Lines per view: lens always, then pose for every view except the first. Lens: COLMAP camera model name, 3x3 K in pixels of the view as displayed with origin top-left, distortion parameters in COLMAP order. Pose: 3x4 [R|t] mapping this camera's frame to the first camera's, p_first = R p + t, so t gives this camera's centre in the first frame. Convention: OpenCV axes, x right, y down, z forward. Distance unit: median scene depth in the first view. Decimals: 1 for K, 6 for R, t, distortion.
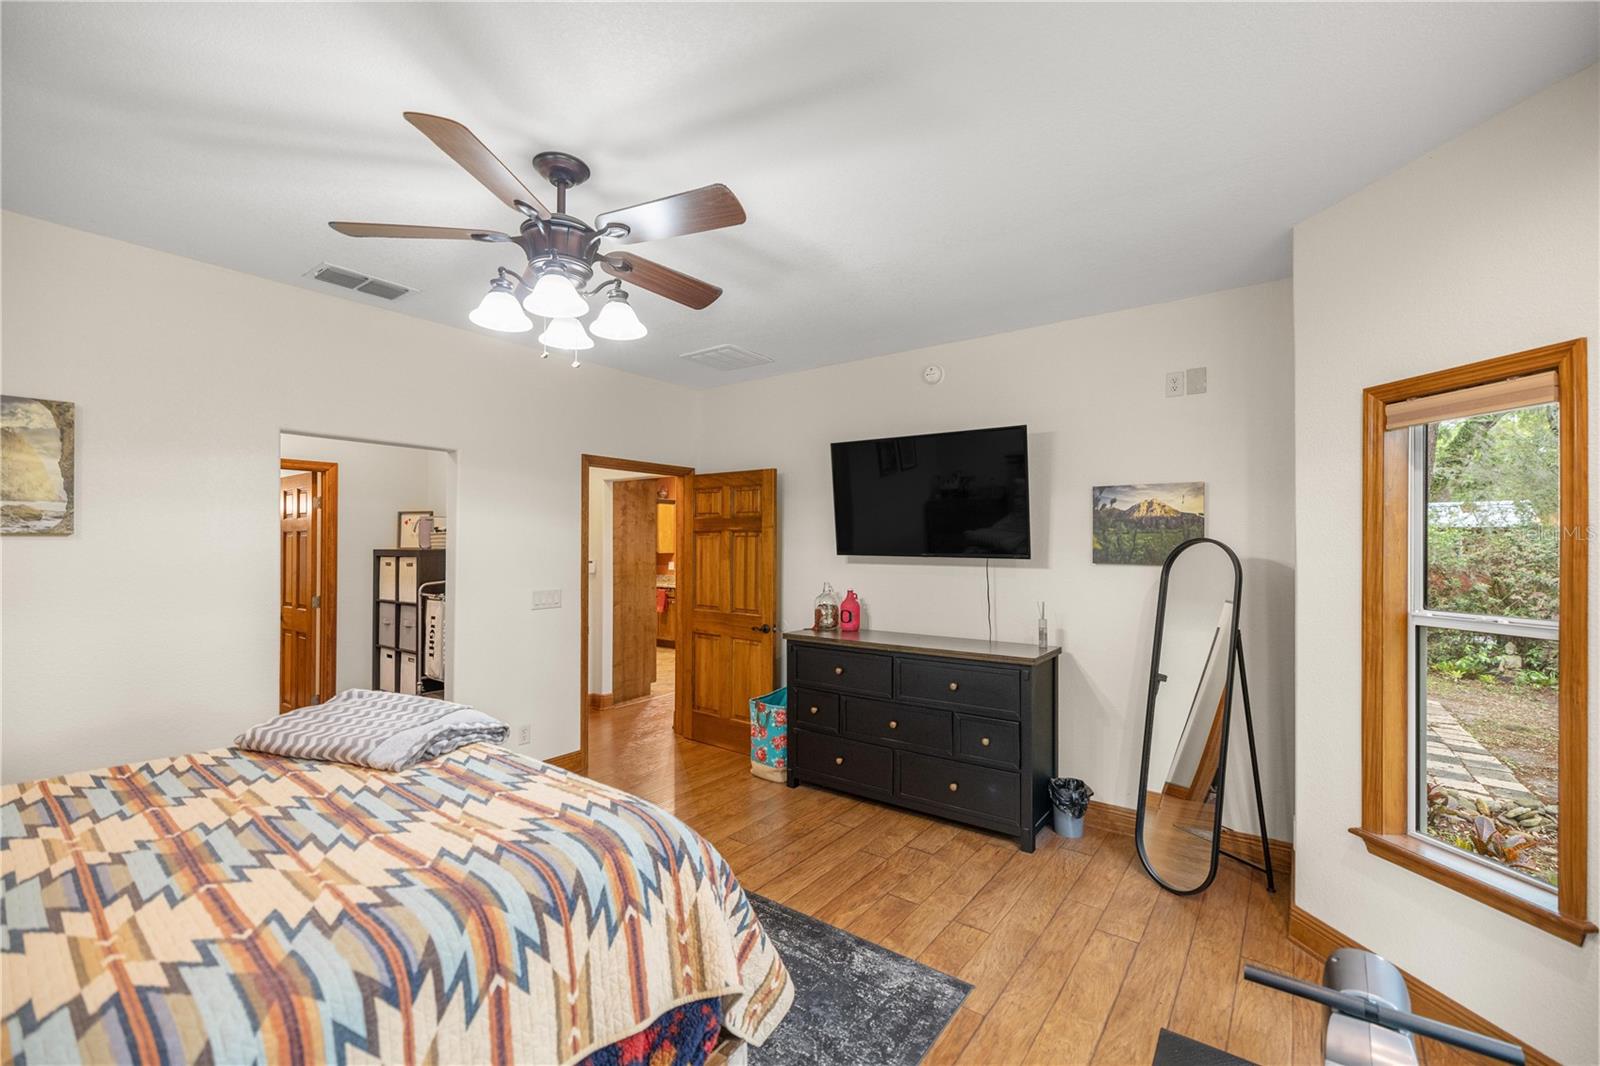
lens RADIAL K [[669.0, 0, 793.5], [0, 669.0, 539.4], [0, 0, 1]] dist [-0.000167, -0.000052]
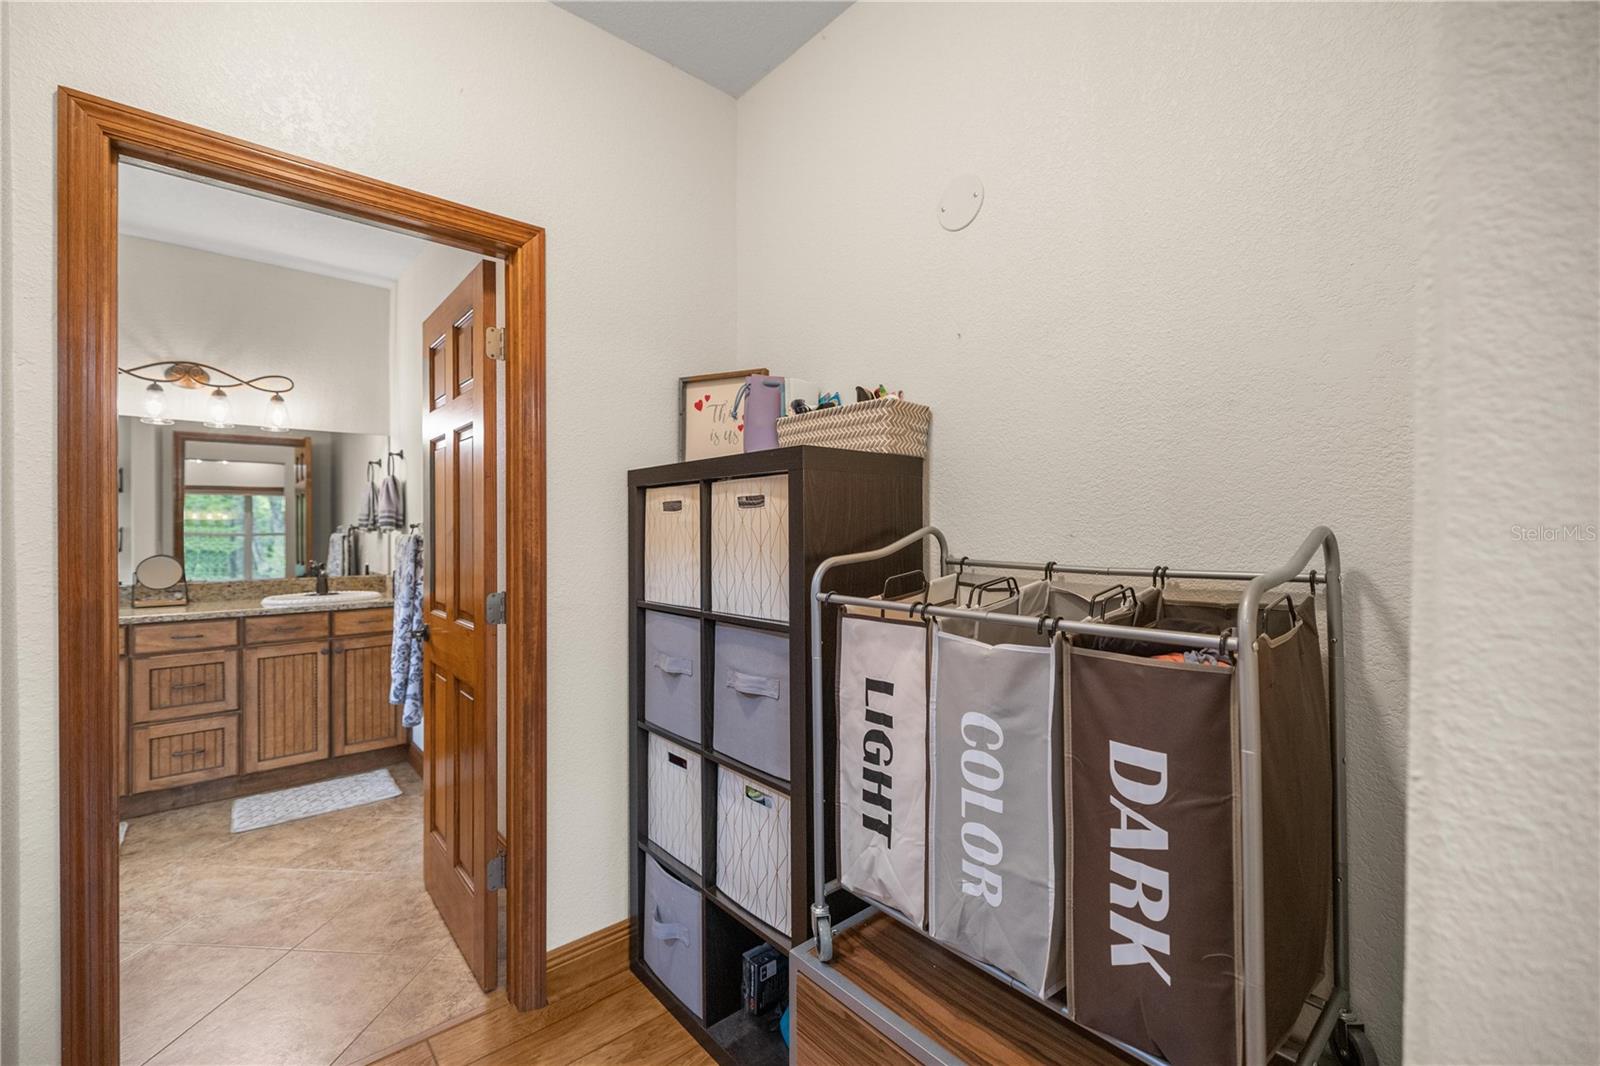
lens RADIAL K [[669.0, 0, 793.5], [0, 669.0, 539.4], [0, 0, 1]] dist [-0.000167, -0.000052]
pose [[0.978293, 0.003076, -0.207205, -0.473029], [0.001138, 0.999795, 0.020219, 0.048043], [0.207225, -0.020016, 0.978089, 0.668733]]
